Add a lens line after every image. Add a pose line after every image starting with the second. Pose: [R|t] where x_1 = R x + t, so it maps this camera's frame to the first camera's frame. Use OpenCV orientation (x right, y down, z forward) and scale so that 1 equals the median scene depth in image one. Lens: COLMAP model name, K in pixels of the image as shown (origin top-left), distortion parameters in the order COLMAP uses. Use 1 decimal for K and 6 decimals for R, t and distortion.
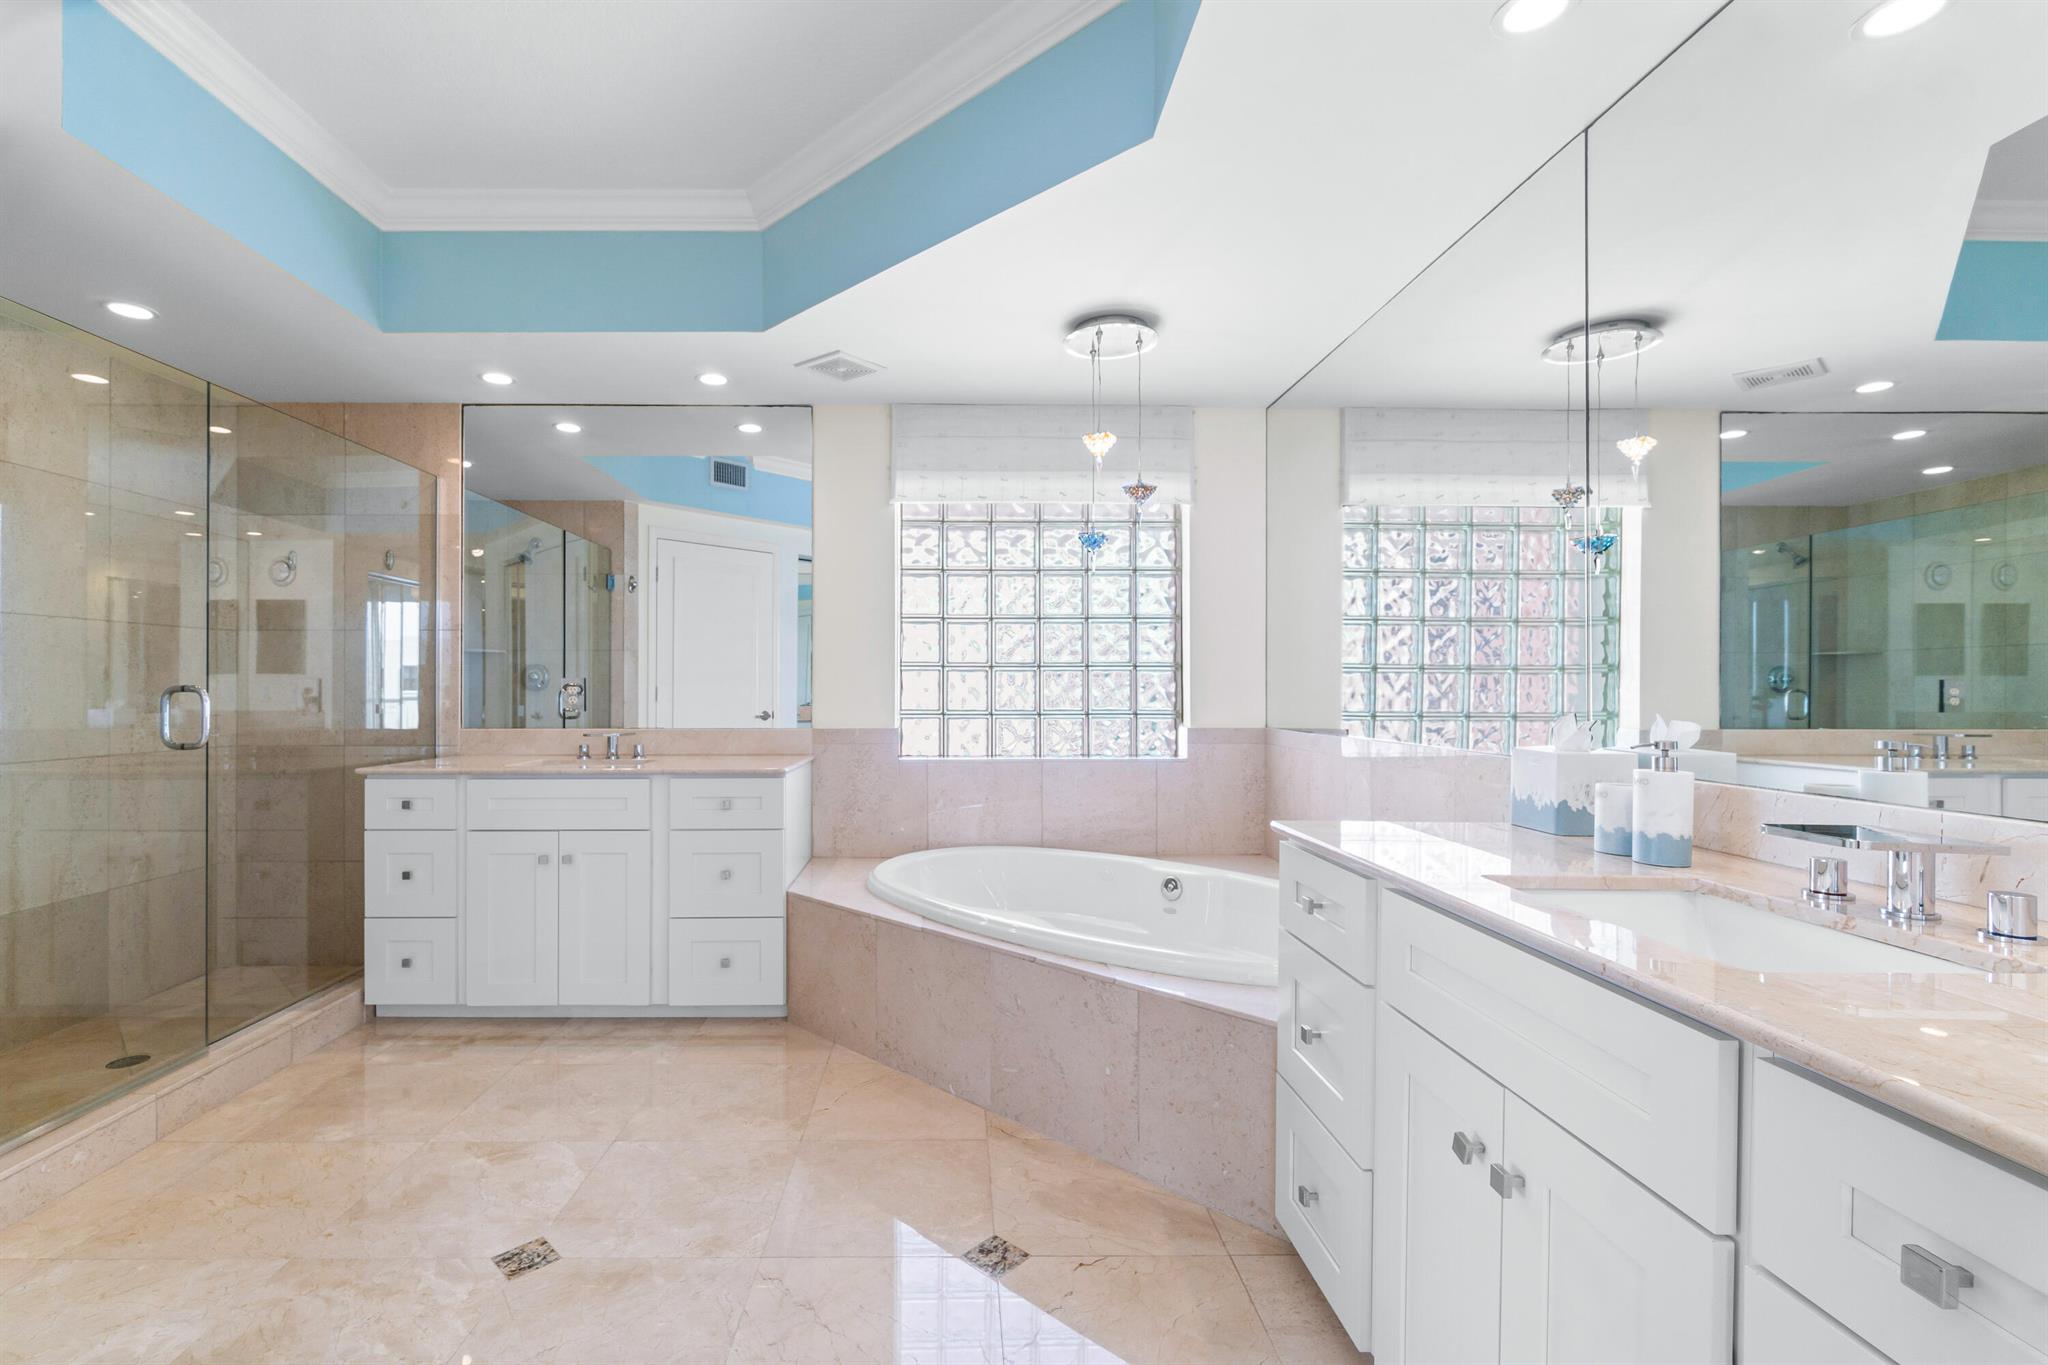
lens RADIAL K [[879.1, 0, 1018.0], [0, 879.1, 687.8], [0, 0, 1]] dist [-0.006724, 0.000399]
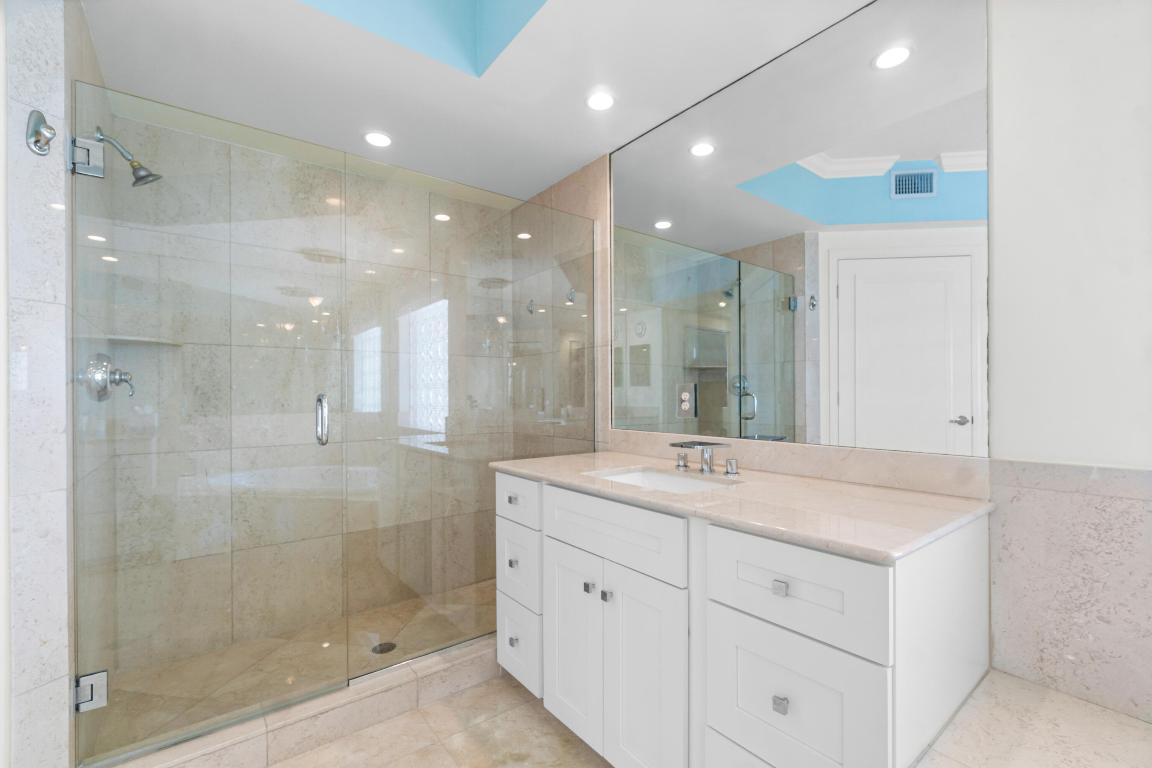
lens RADIAL K [[494.5, 0, 567.1], [0, 494.5, 389.8], [0, 0, 1]] dist [-0.006724, 0.000399]
pose [[0.536363, -0.009176, -0.843937, -0.108250], [0.003833, 0.999957, -0.008436, -0.000847], [0.843979, 0.001290, 0.536375, 0.606940]]
